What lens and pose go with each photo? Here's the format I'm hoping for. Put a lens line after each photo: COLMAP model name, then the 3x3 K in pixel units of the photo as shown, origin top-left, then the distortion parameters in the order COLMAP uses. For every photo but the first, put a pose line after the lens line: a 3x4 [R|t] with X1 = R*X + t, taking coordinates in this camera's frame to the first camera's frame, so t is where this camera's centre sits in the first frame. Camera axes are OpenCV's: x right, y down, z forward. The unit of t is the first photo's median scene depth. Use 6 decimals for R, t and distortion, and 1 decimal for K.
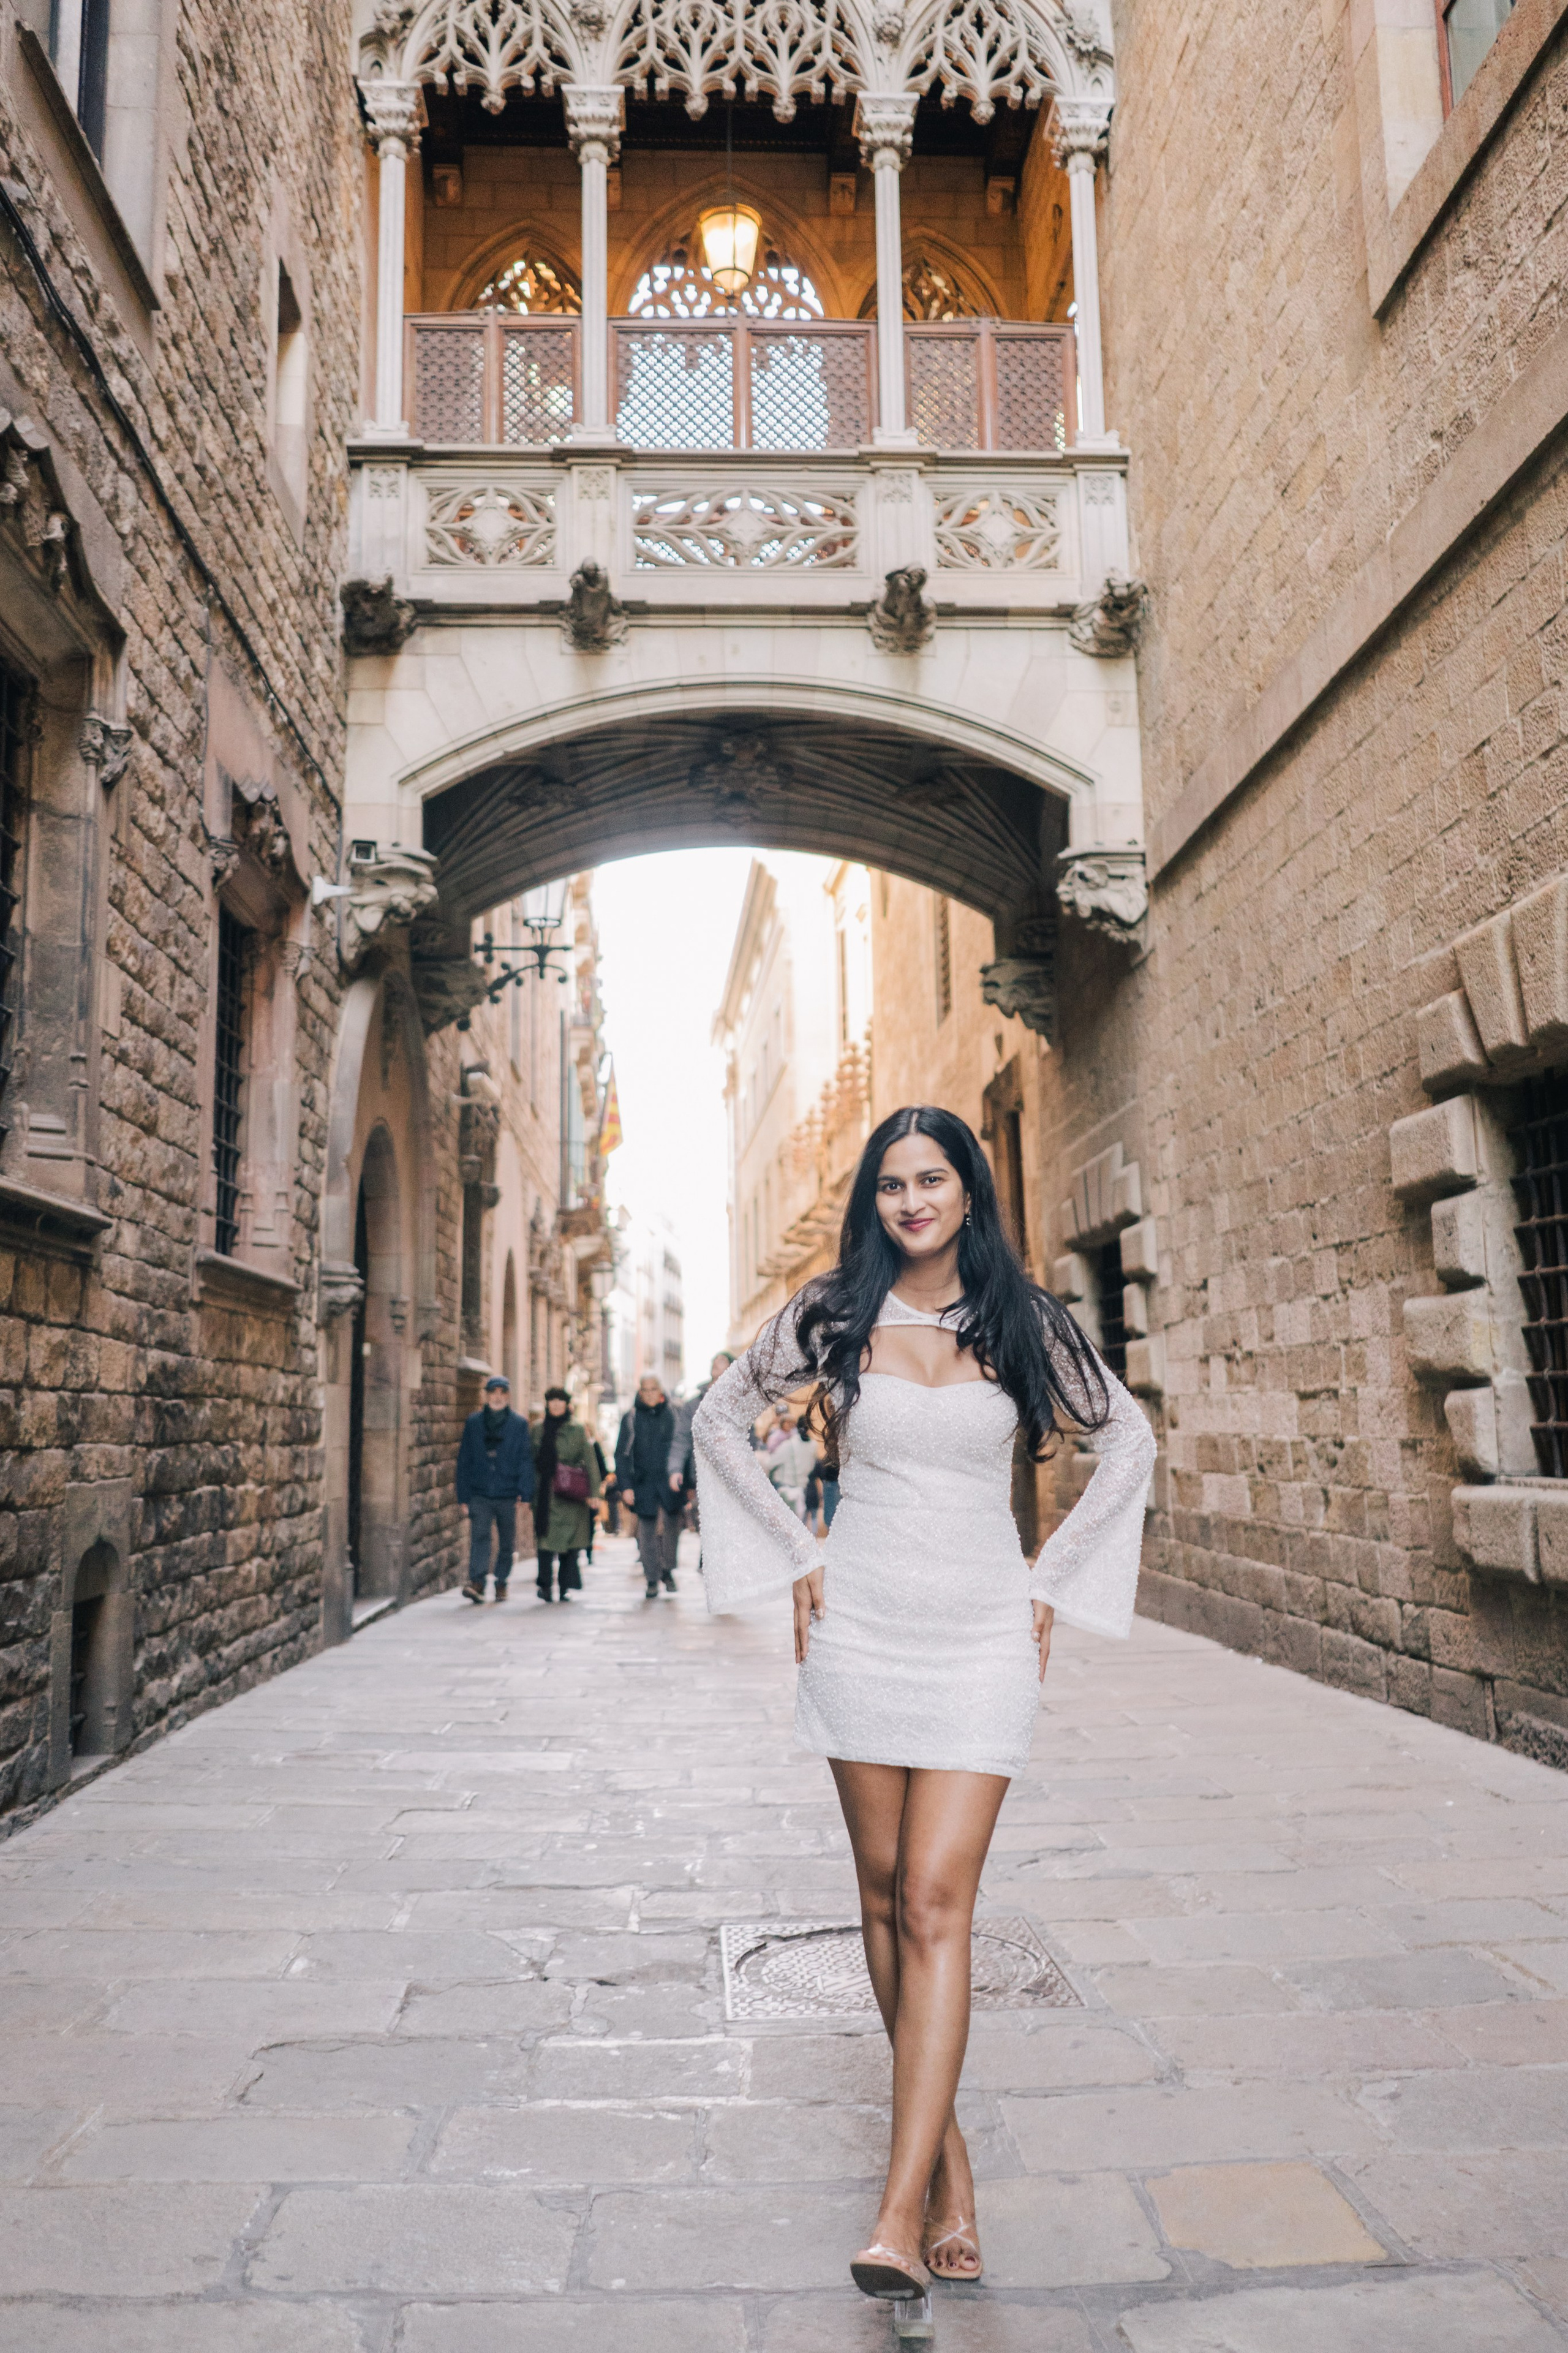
lens RADIAL K [[1823.0, 0, 762.4], [0, 1823.0, 1161.9], [0, 0, 1]] dist [-0.012047, 0.002169]
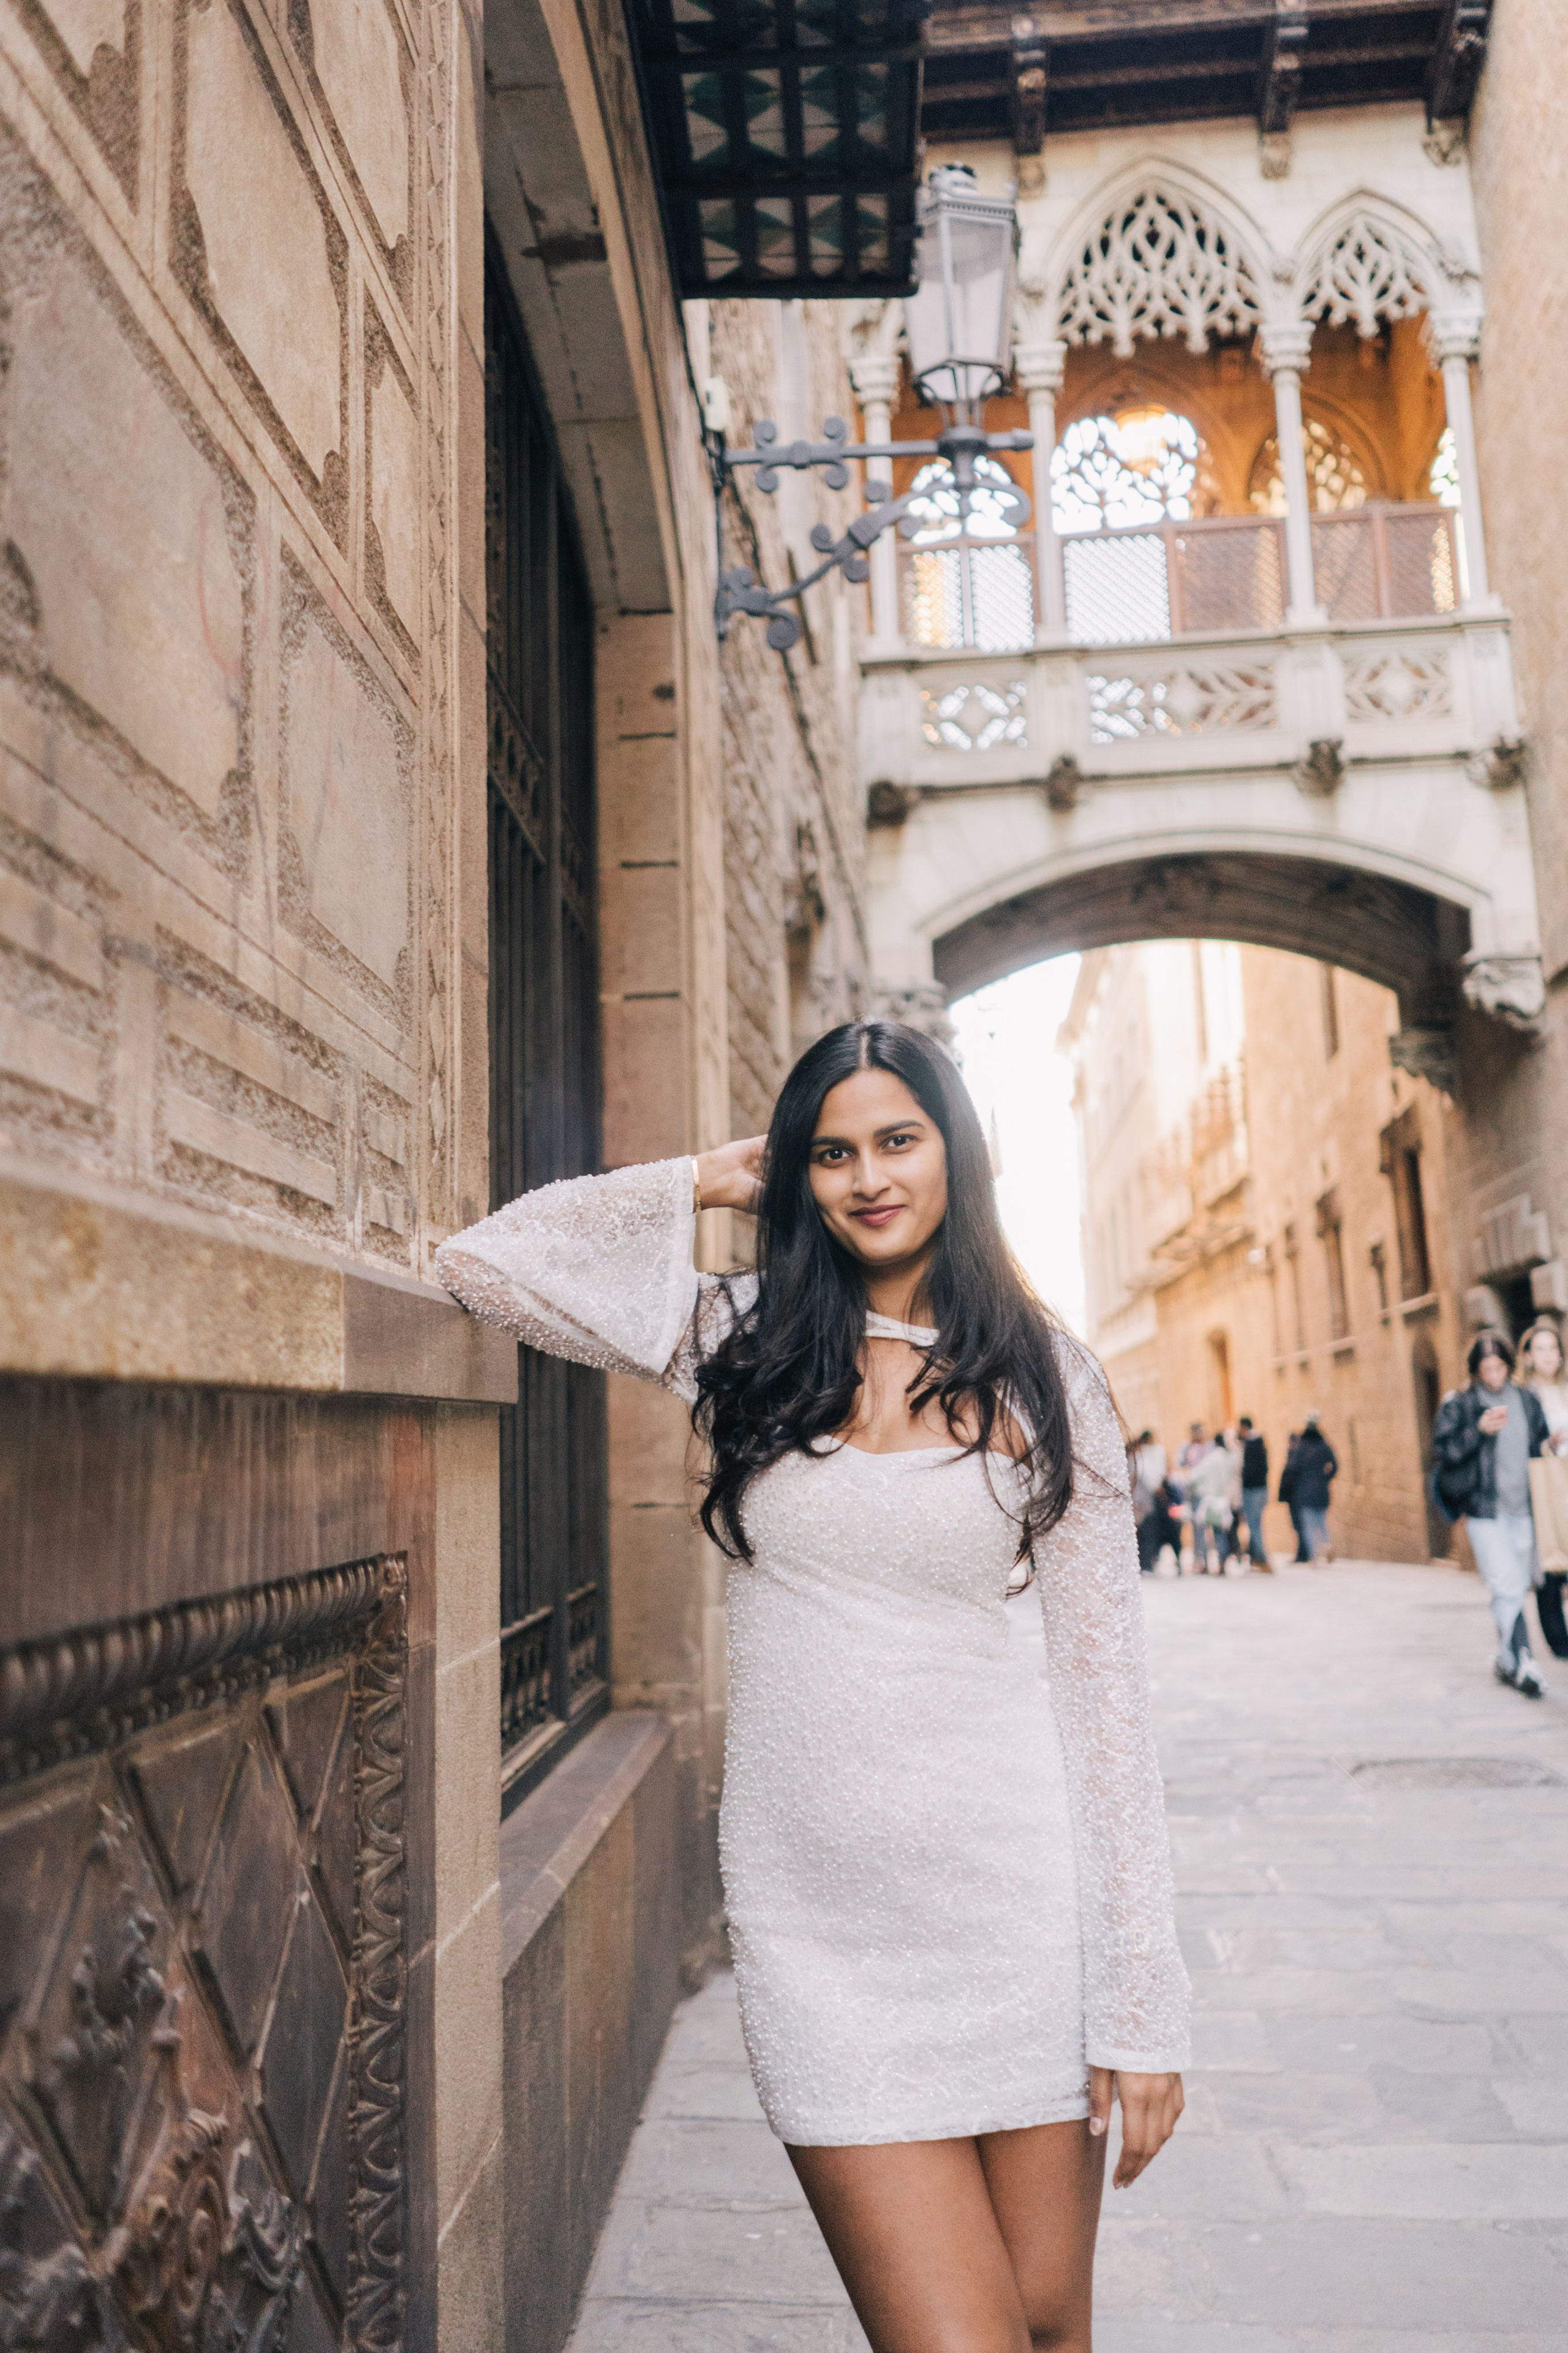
lens RADIAL K [[1942.6, 0, 796.7], [0, 1942.6, 1125.9], [0, 0, 1]] dist [-0.013743, 0.014728]
pose [[0.988734, -0.039893, -0.144270, -0.089351], [0.037189, 0.999079, -0.021396, -0.047830], [0.144991, 0.015790, 0.989307, -0.312114]]
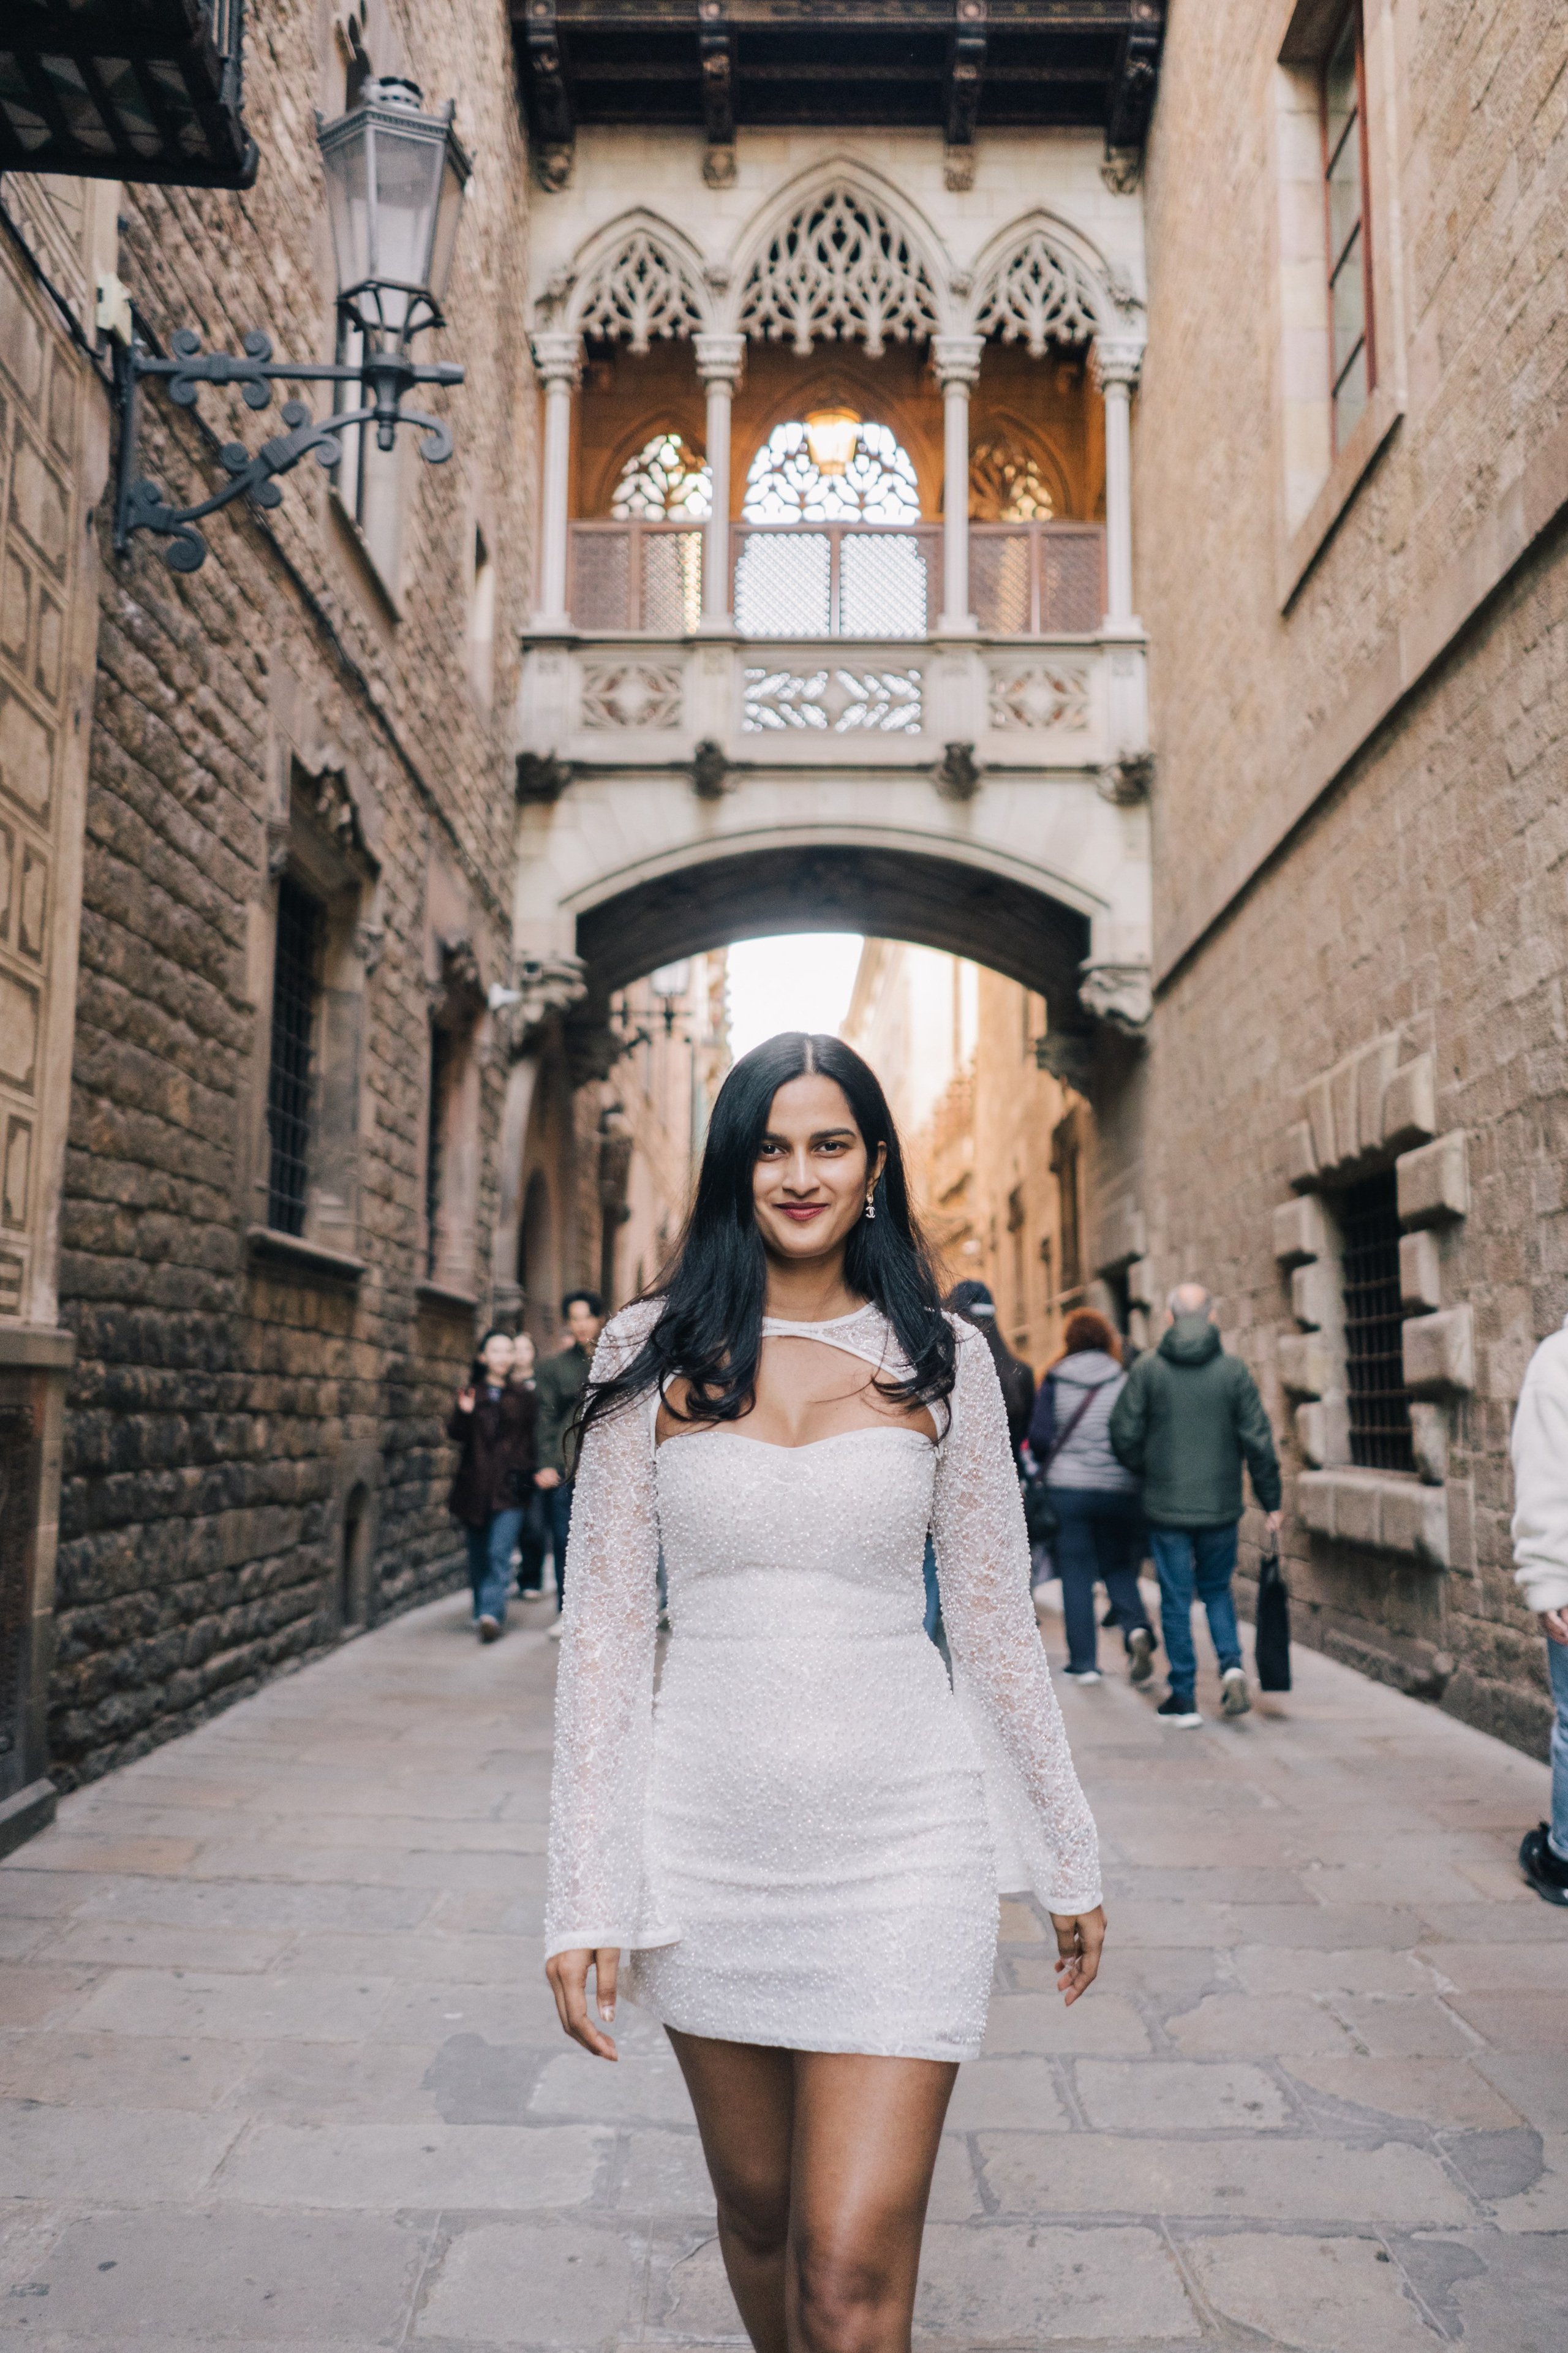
lens RADIAL K [[1823.0, 0, 777.2], [0, 1823.0, 1197.6], [0, 0, 1]] dist [-0.012047, 0.002169]
pose [[0.997726, 0.018938, -0.064692, 0.038699], [-0.017273, 0.999508, 0.026198, -0.038461], [0.065156, -0.025022, 0.997561, -0.257116]]
